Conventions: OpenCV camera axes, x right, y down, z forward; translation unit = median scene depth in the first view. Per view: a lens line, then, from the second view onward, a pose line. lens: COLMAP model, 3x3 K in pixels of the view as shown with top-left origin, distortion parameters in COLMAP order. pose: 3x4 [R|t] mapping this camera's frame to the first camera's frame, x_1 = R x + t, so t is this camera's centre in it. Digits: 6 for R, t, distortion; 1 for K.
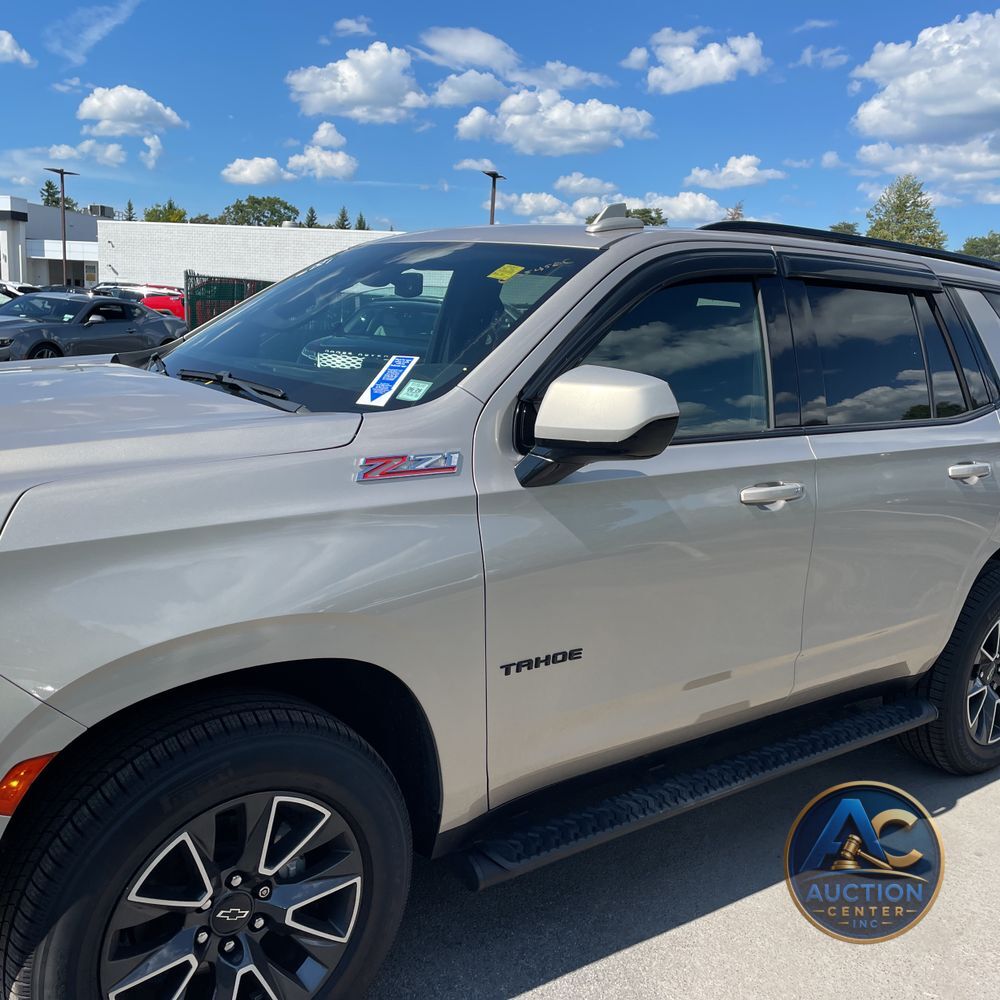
lens RADIAL K [[1030.5, 0, 500.0], [0, 1030.5, 500.0], [0, 0, 1]] dist [-0.011914, 0.245930]
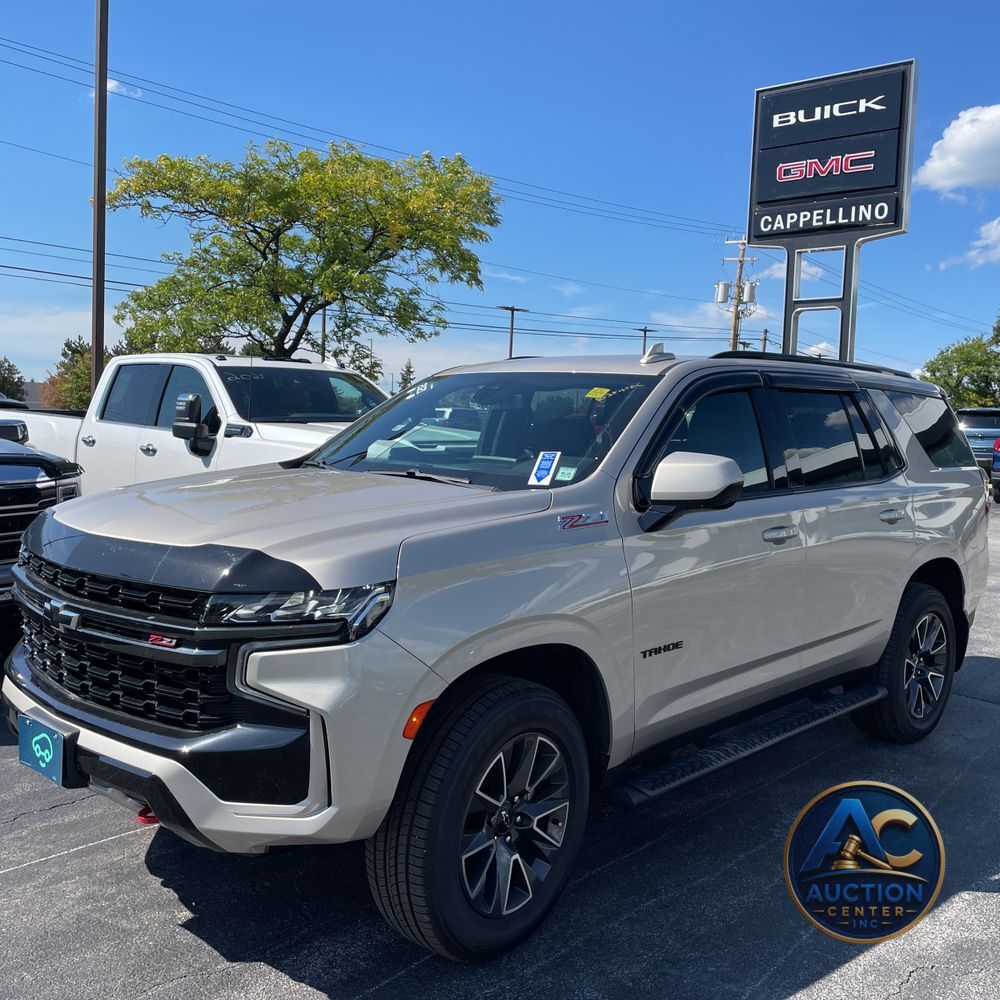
lens RADIAL K [[1005.0, 0, 494.9], [0, 1005.0, 493.6], [0, 0, 1]] dist [0.103264, -0.148342]
pose [[0.989937, -0.051557, 0.131781, -0.385376], [0.064435, 0.993351, -0.095405, 0.057083], [-0.125986, 0.102936, 0.986677, -0.443649]]
